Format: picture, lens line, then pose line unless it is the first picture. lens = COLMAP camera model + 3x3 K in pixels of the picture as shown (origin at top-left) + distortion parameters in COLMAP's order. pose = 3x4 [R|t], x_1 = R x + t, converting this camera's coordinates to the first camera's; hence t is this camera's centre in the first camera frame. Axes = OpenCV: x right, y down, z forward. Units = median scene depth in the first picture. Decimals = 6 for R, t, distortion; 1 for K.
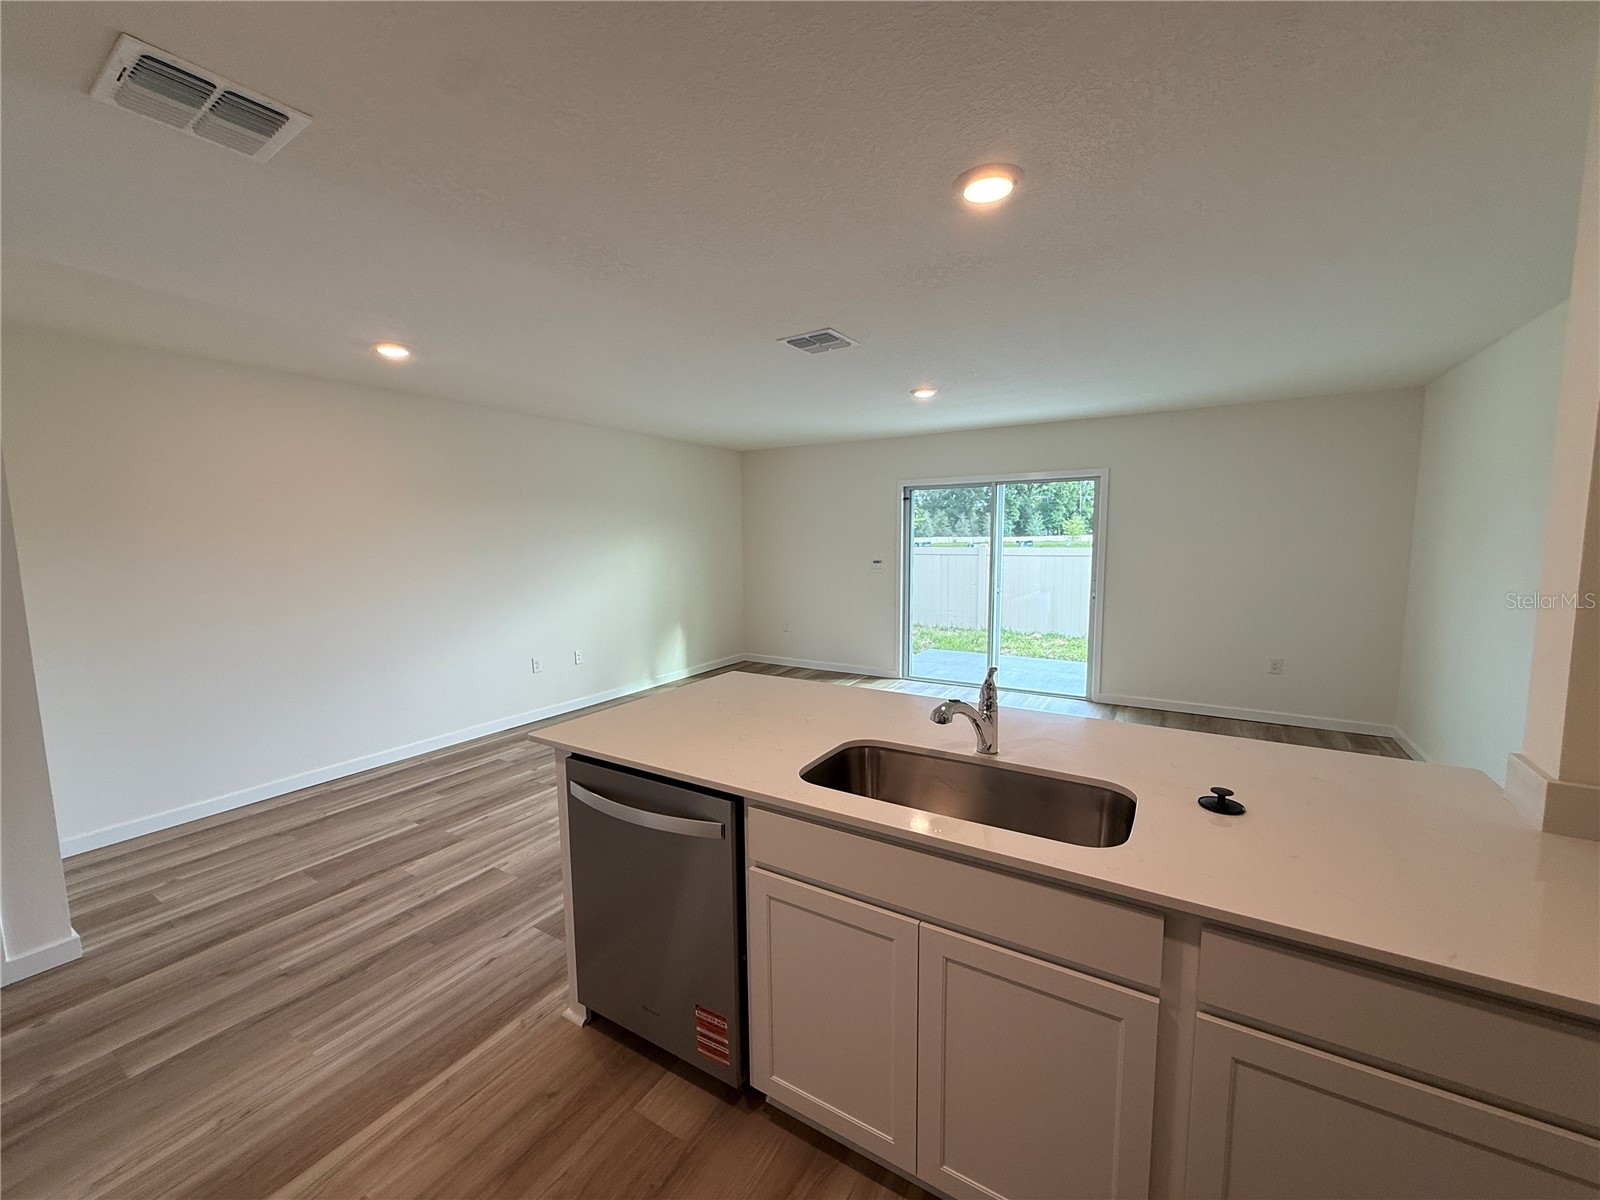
lens RADIAL K [[638.7, 0, 789.7], [0, 638.7, 598.0], [0, 0, 1]] dist [-0.002797, -0.000193]
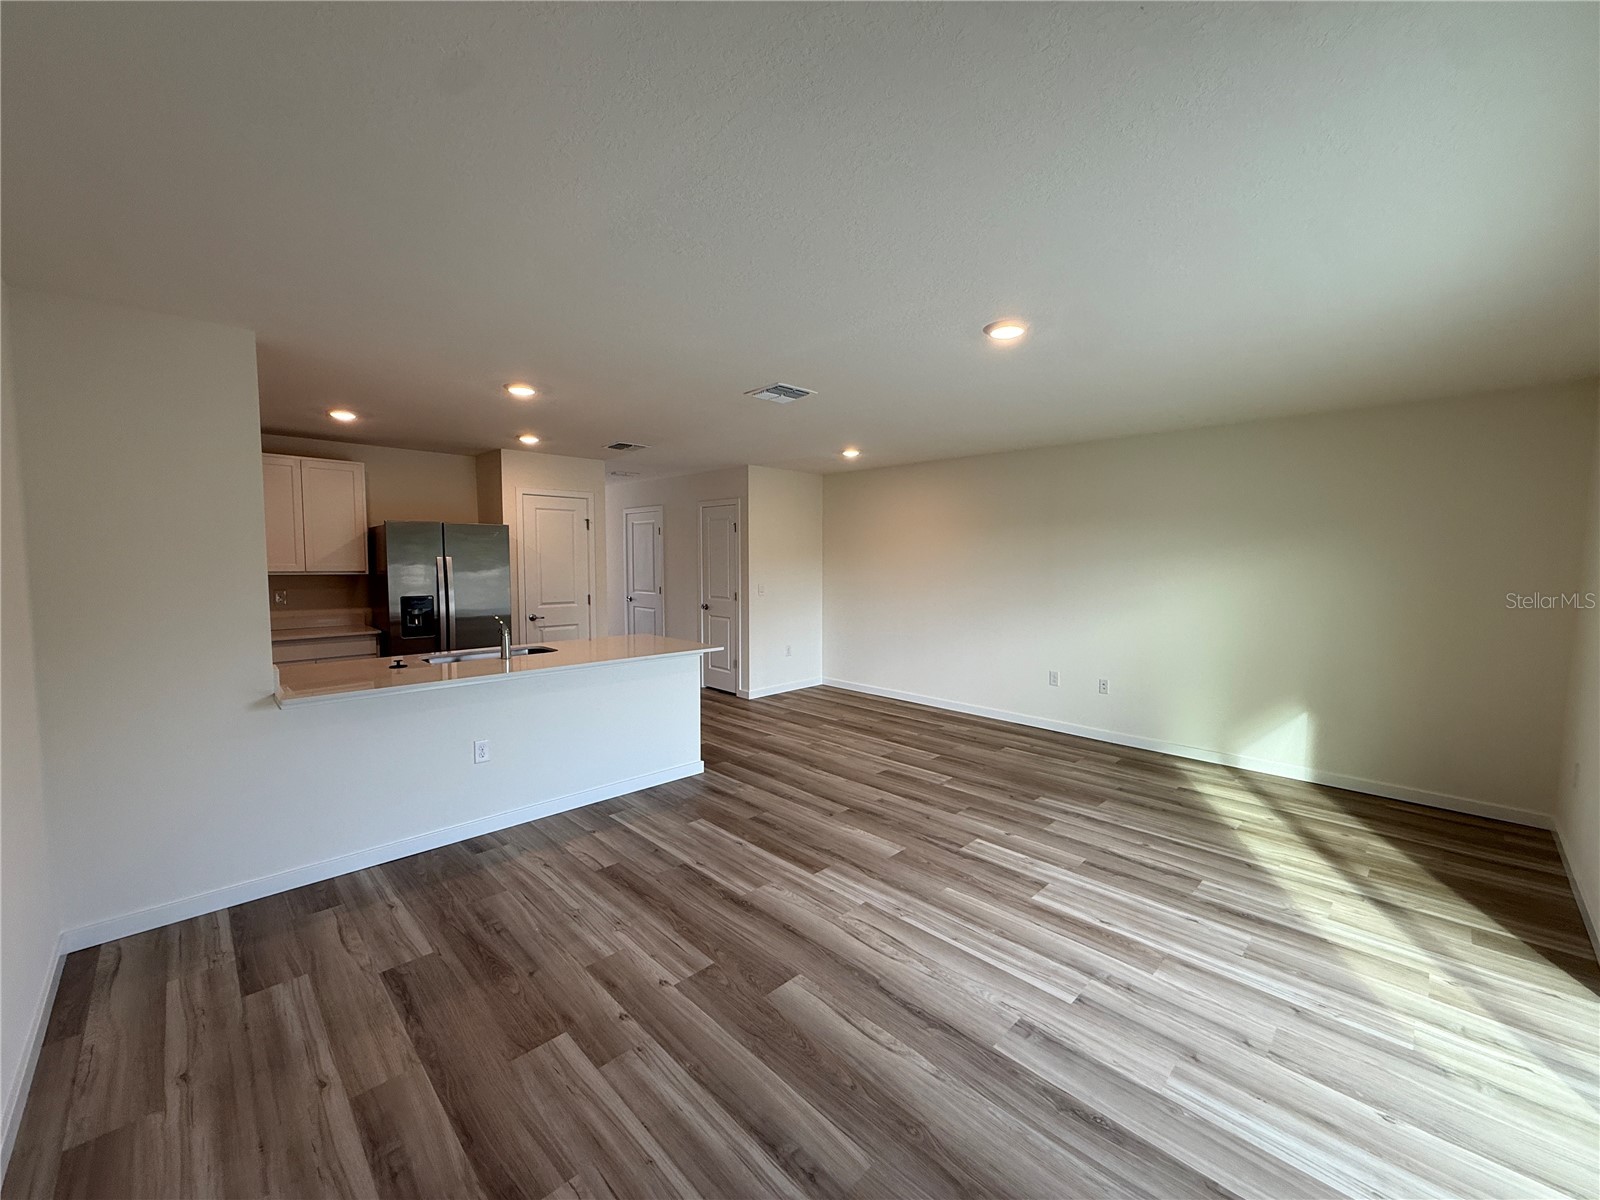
lens RADIAL K [[638.7, 0, 797.0], [0, 638.7, 596.1], [0, 0, 1]] dist [-0.002797, -0.000193]
pose [[-0.235273, 0.072518, -0.969220, 1.135201], [-0.094477, 0.990784, 0.097066, -0.146974], [0.967327, 0.114406, -0.226253, 1.259764]]
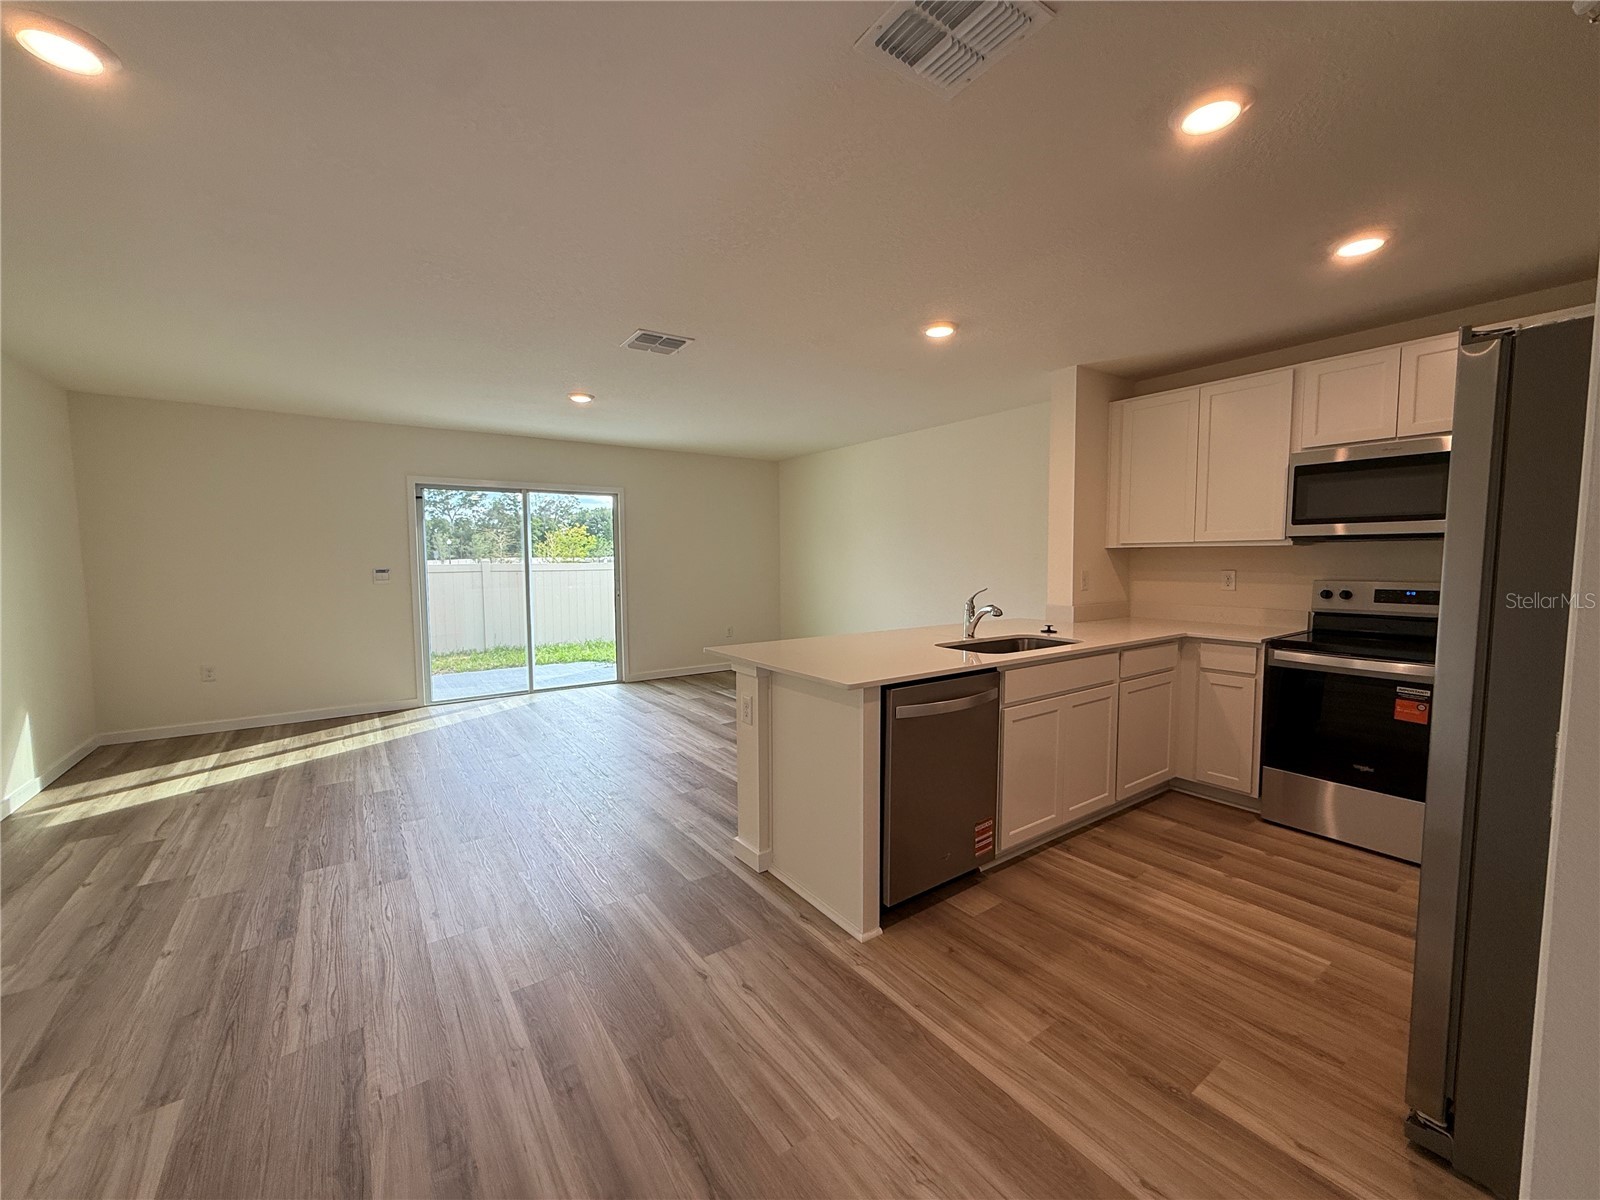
lens RADIAL K [[638.7, 0, 799.0], [0, 638.7, 603.1], [0, 0, 1]] dist [-0.002797, -0.000193]
pose [[0.382083, -0.059784, 0.922192, -0.817795], [0.091523, 0.995447, 0.026614, 0.022635], [-0.919585, 0.074233, 0.385815, 0.379264]]
